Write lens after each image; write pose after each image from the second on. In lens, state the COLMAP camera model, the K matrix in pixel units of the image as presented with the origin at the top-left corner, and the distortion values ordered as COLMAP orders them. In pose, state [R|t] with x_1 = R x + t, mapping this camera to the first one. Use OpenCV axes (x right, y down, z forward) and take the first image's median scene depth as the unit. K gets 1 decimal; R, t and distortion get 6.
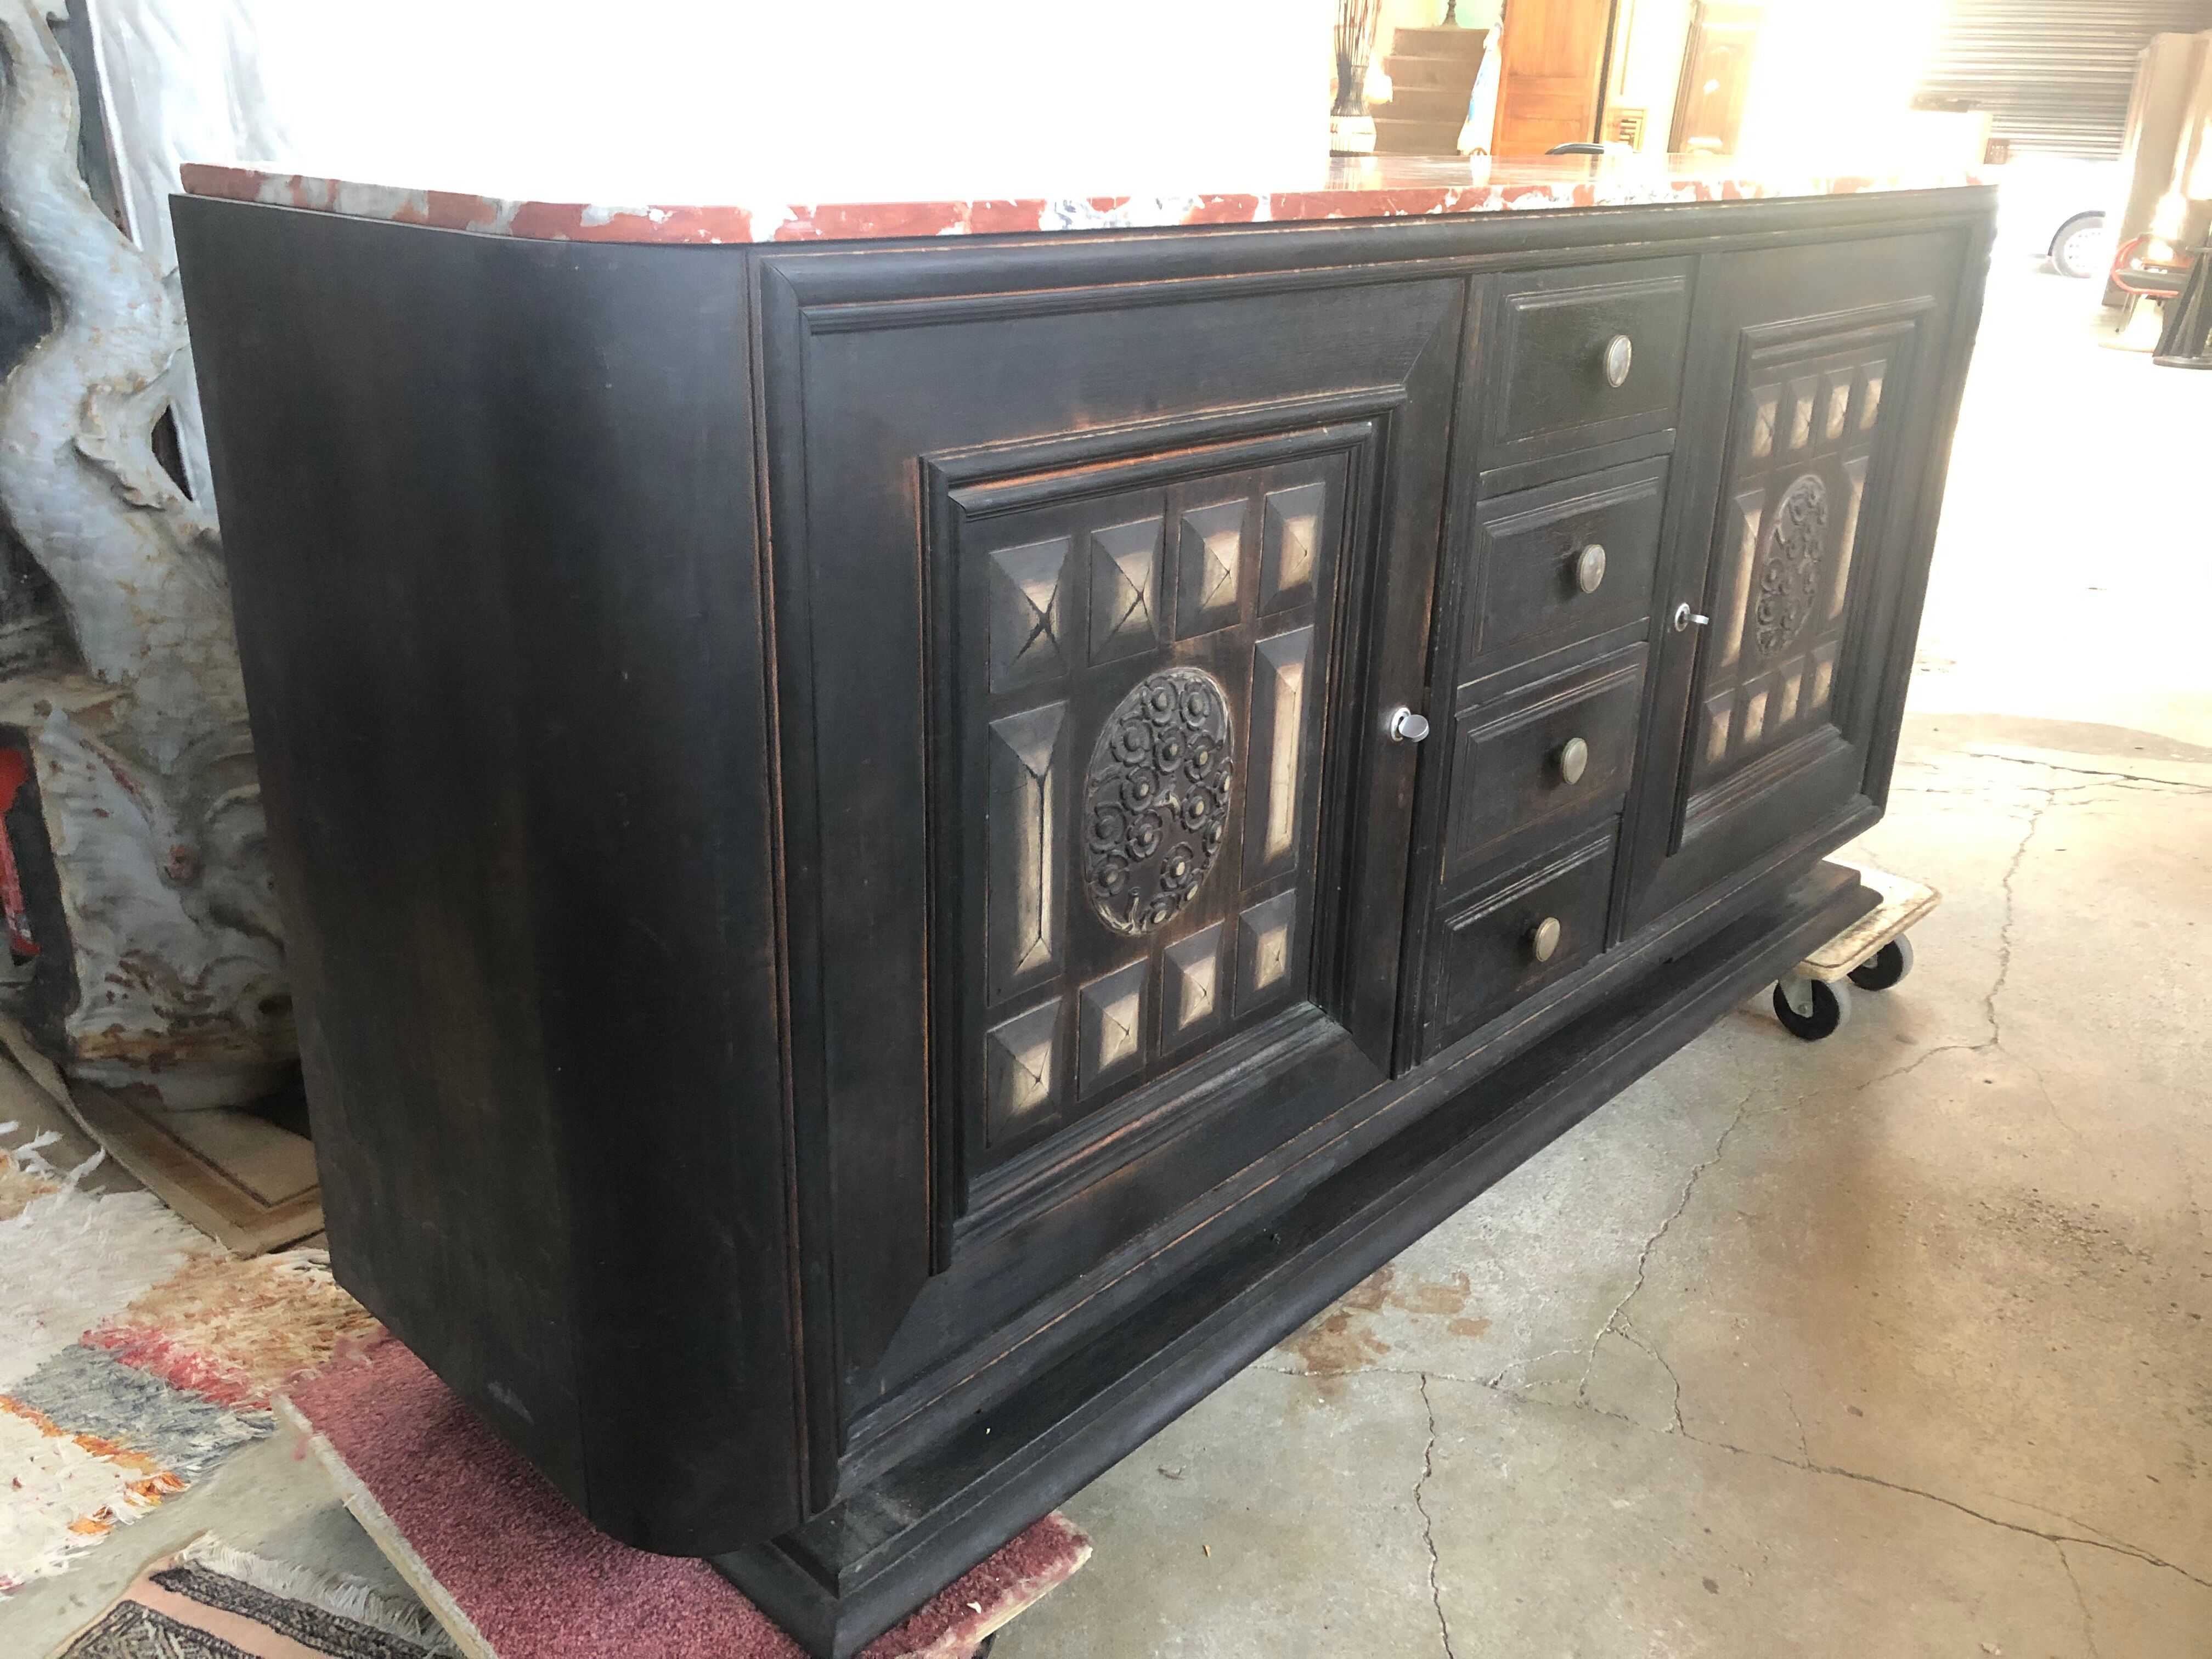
lens RADIAL K [[1826.1, 0, 1110.5], [0, 1826.1, 806.3], [0, 0, 1]] dist [0.038680, -0.037918]
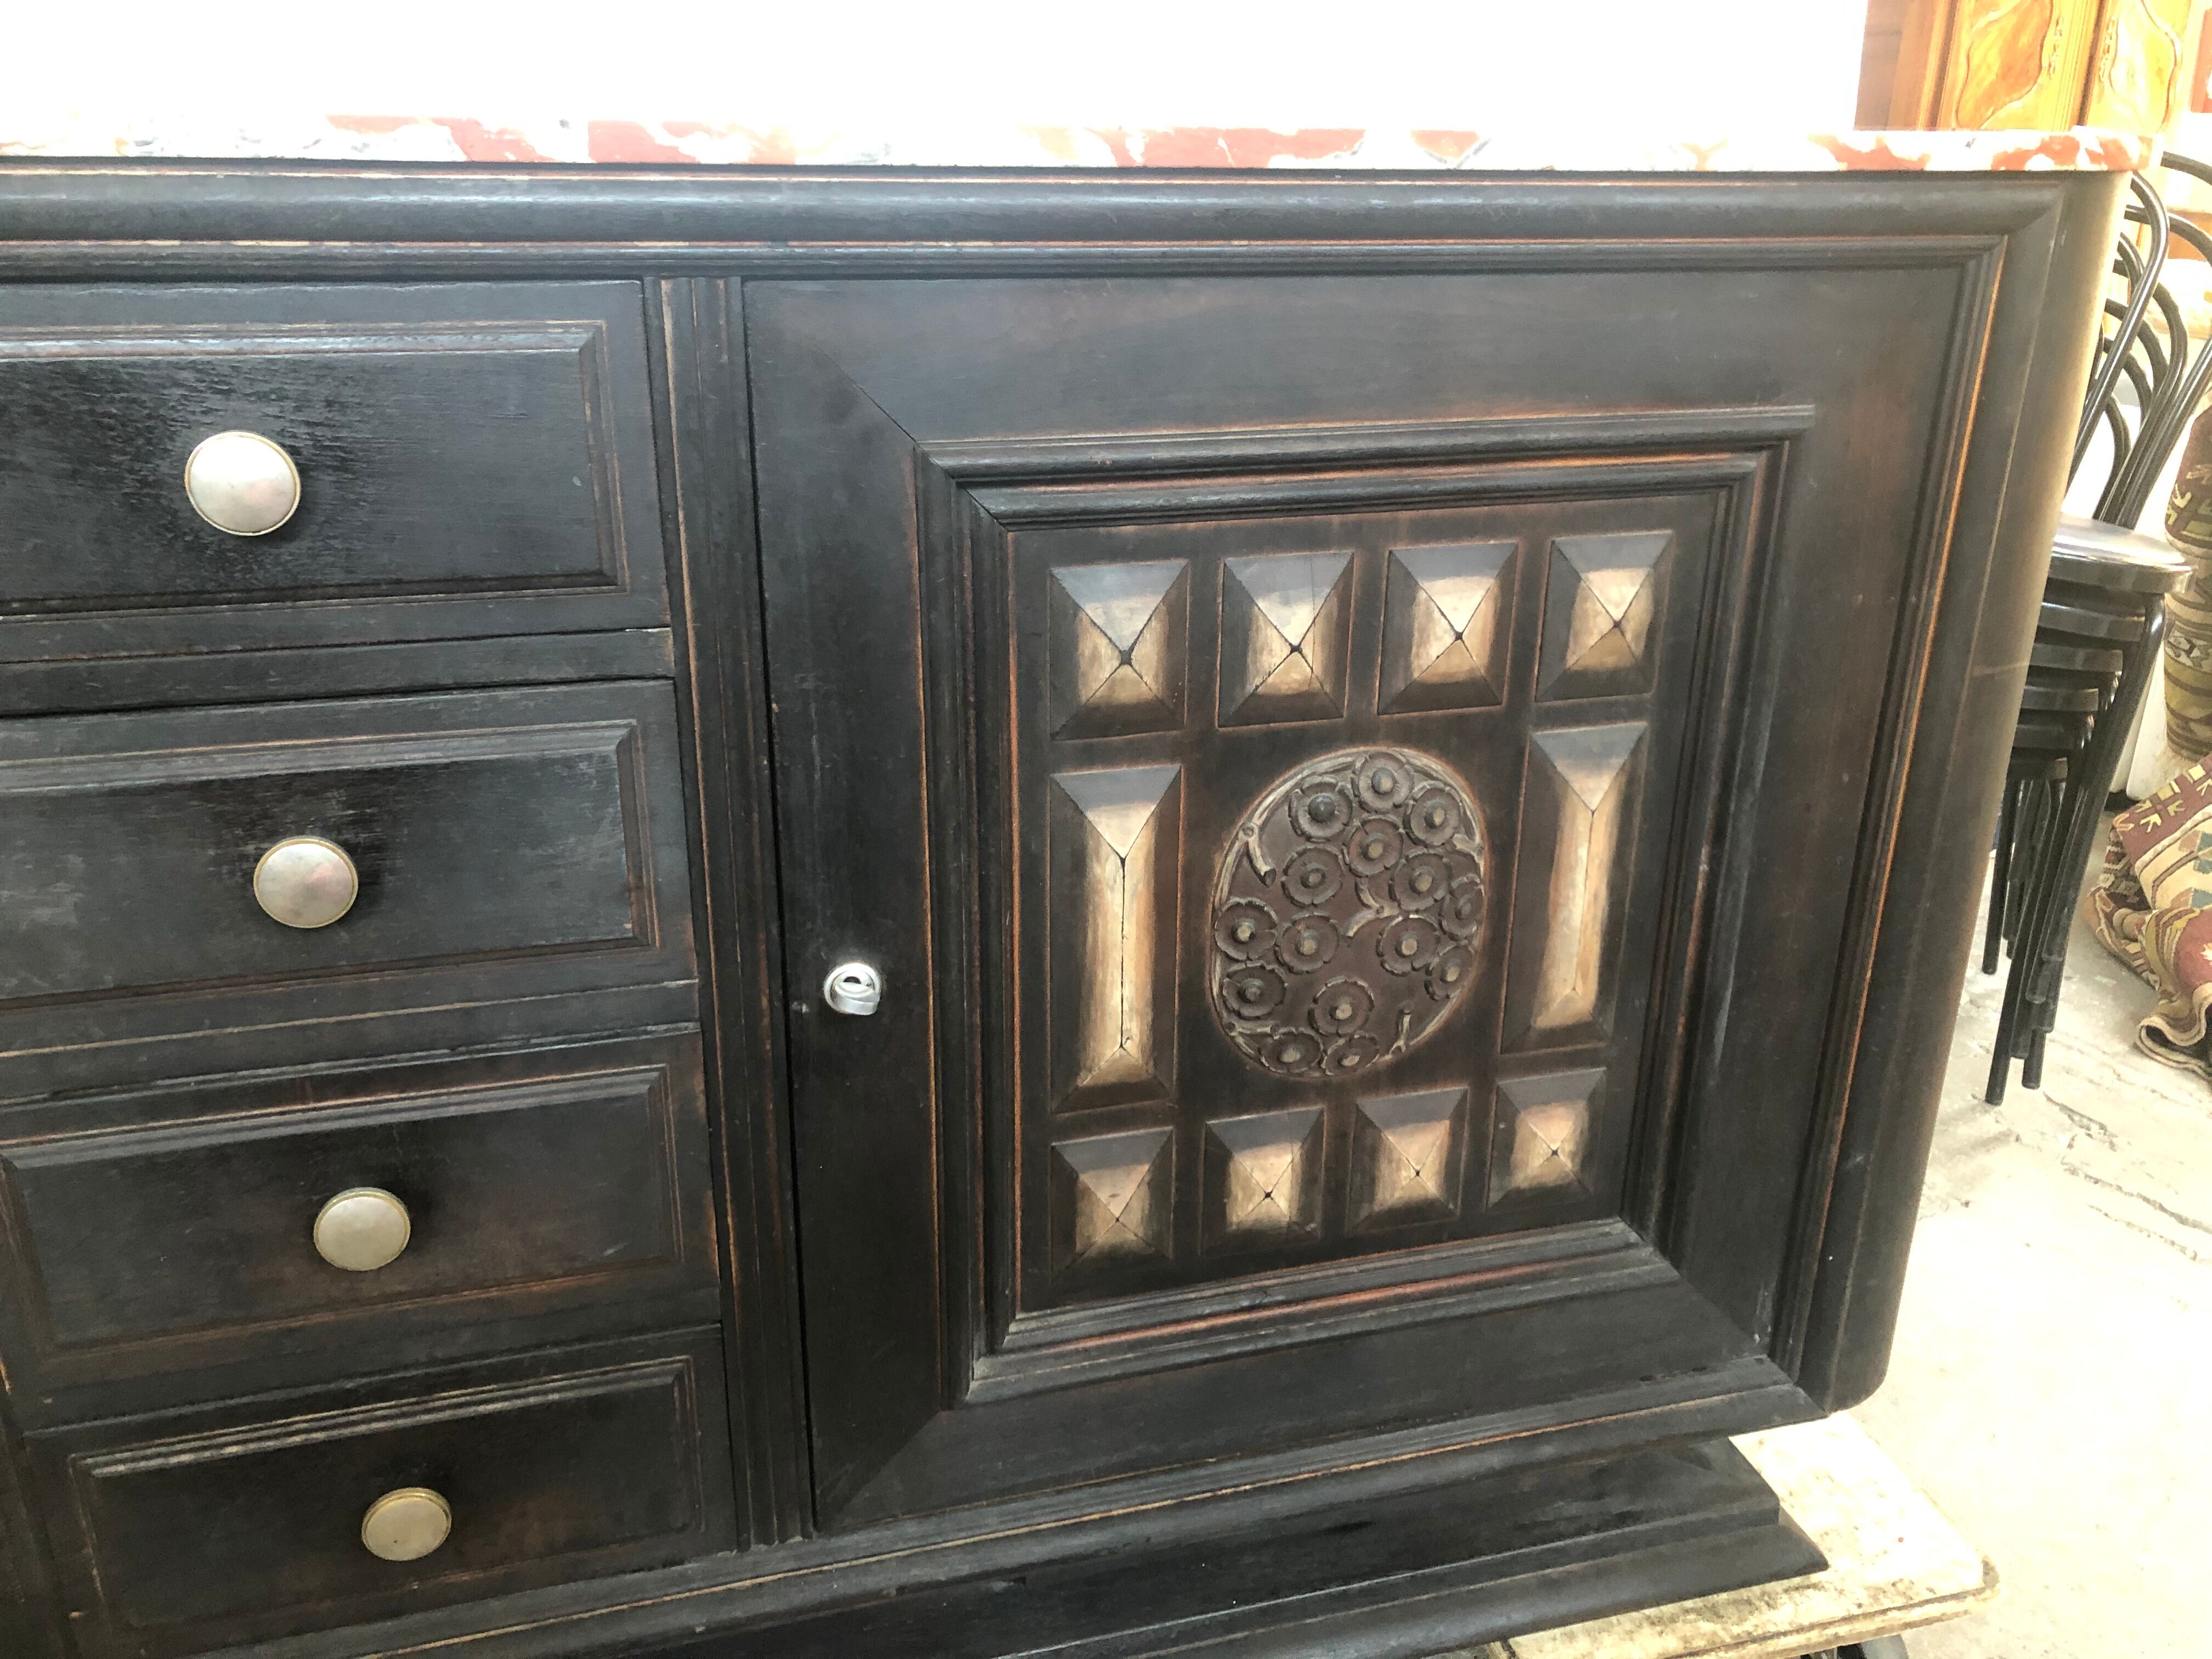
lens RADIAL K [[1826.1, 0, 1120.9], [0, 1826.1, 834.1], [0, 0, 1]] dist [0.038680, -0.037918]
pose [[0.853975, 0.173333, -0.490593, 0.837552], [-0.178391, 0.983268, 0.036878, -0.240169], [0.488777, 0.056025, 0.870608, 0.791062]]
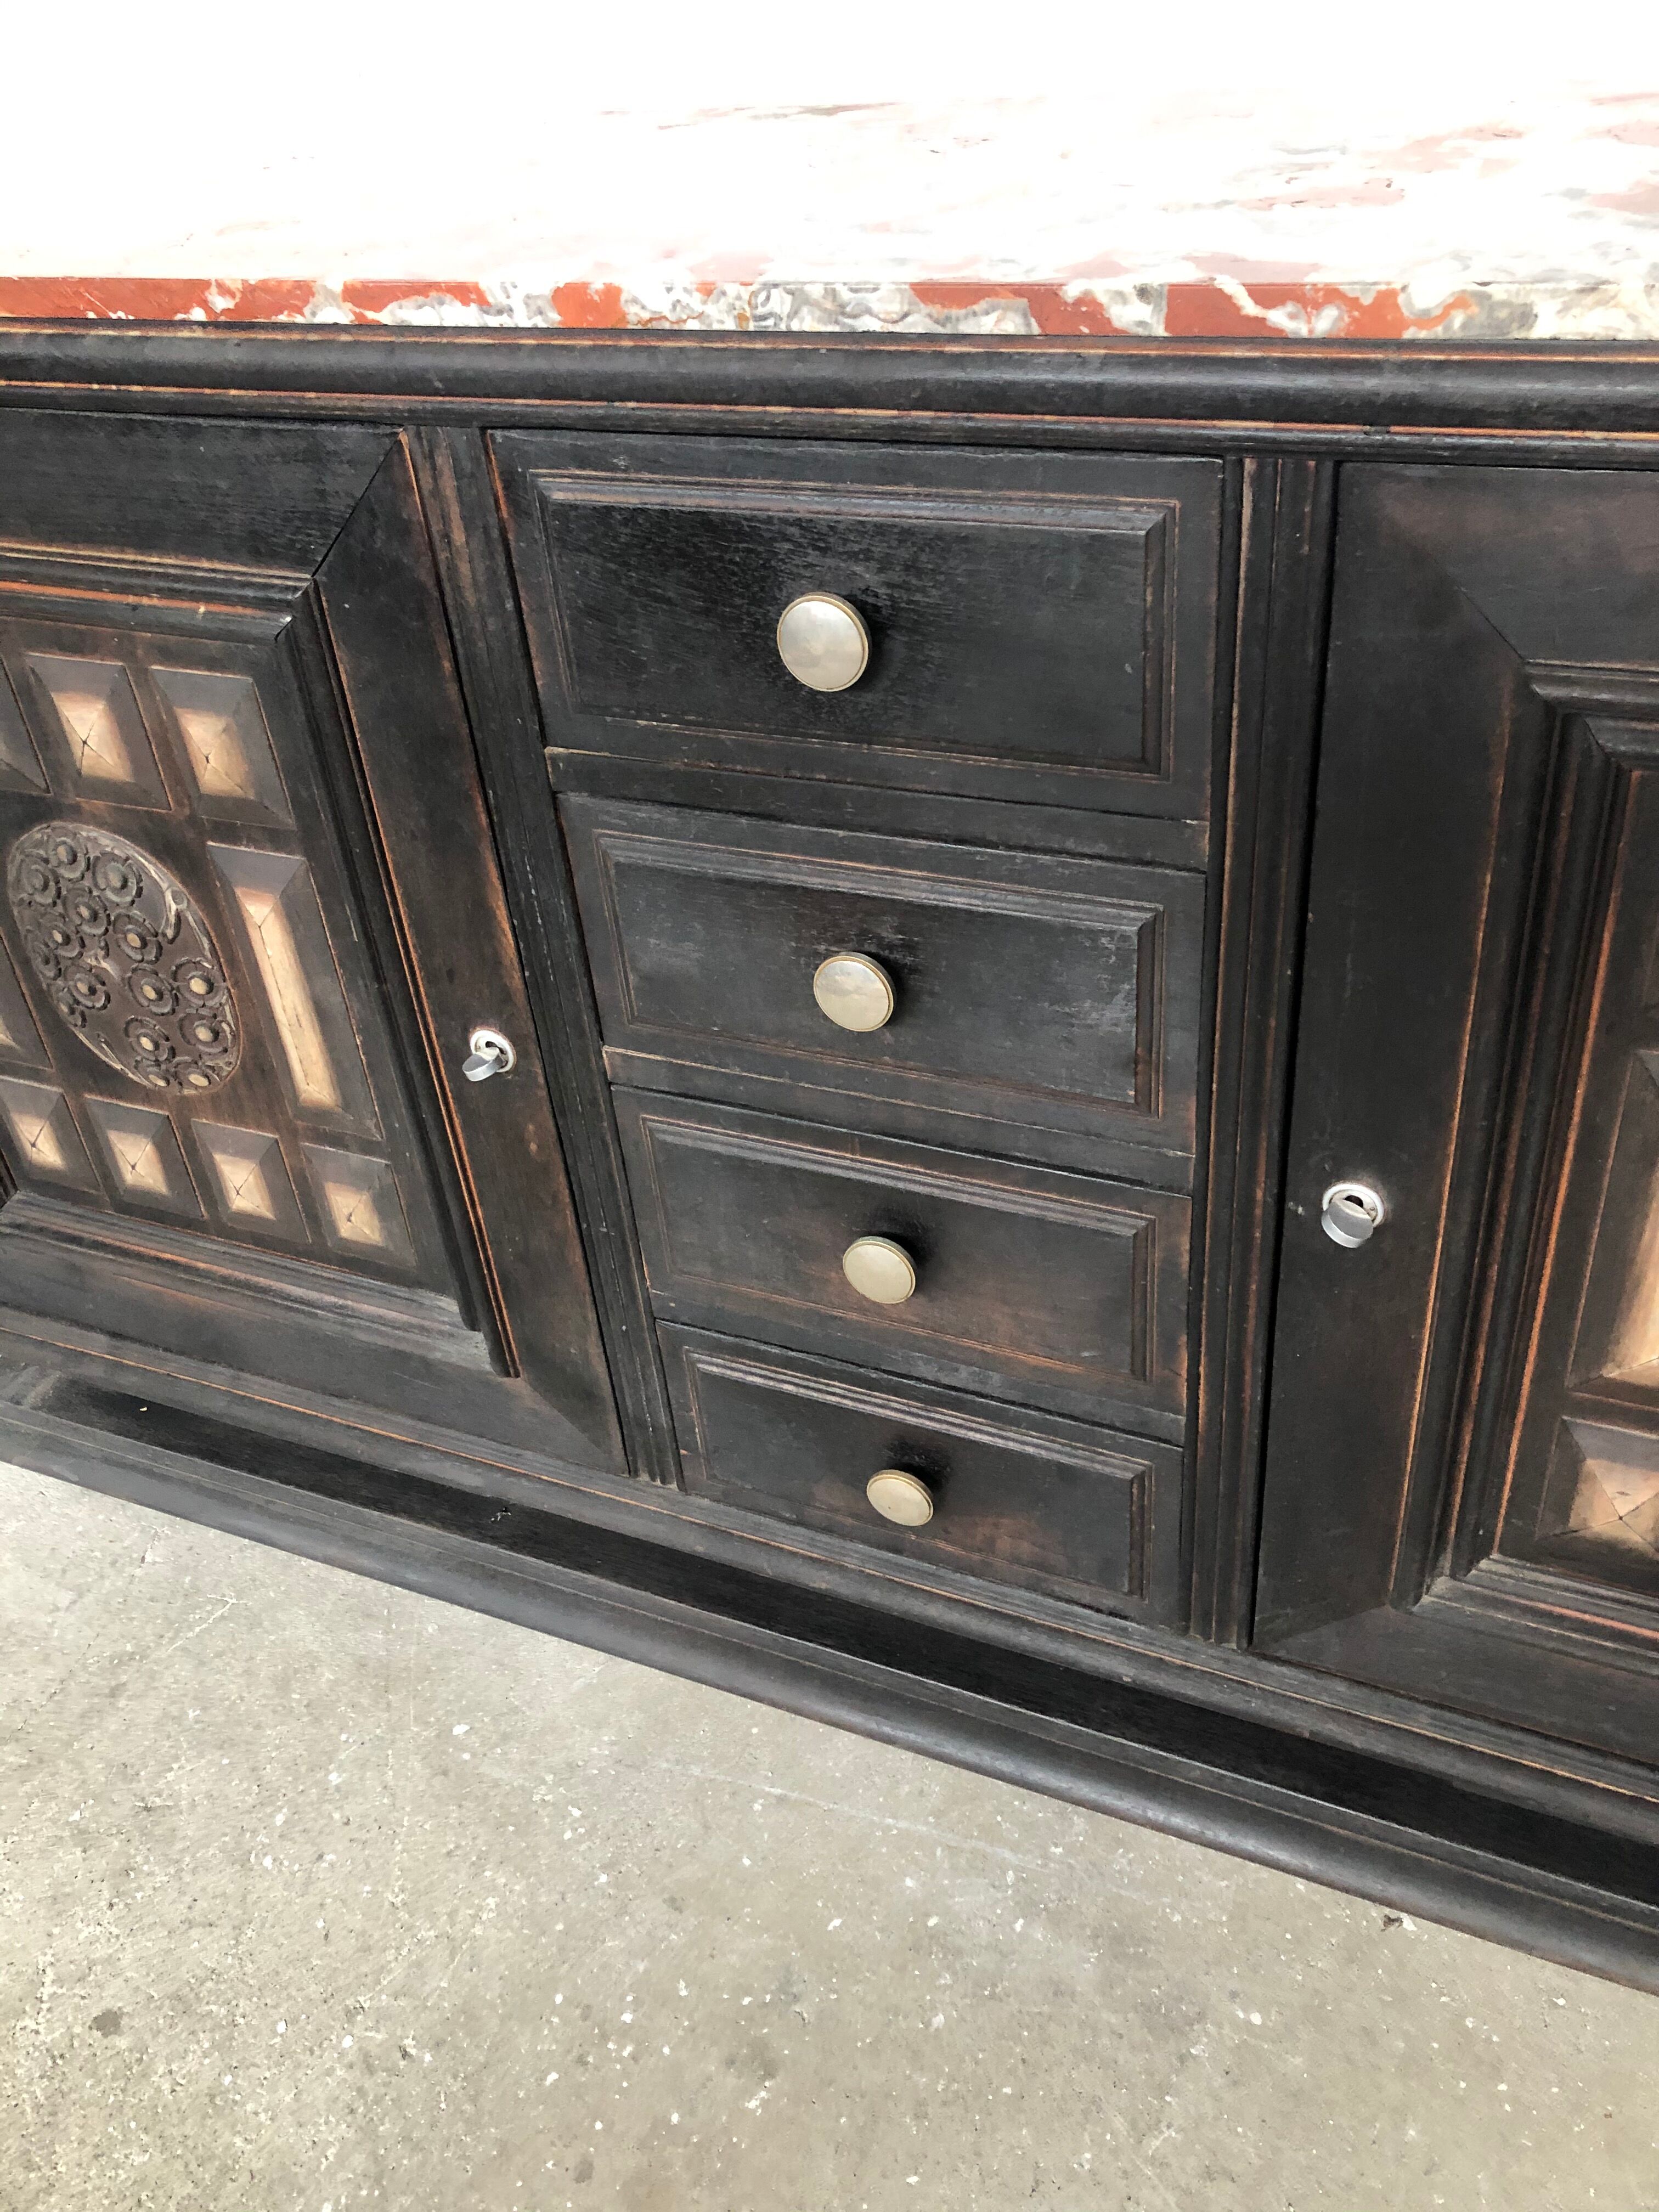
lens RADIAL K [[1826.1, 0, 843.3], [0, 1826.1, 1121.6], [0, 0, 1]] dist [0.038680, -0.037918]
pose [[0.326725, 0.507037, -0.797599, 0.862586], [-0.254736, 0.859926, 0.442309, -0.405602], [0.910143, 0.058664, 0.410120, 0.916846]]
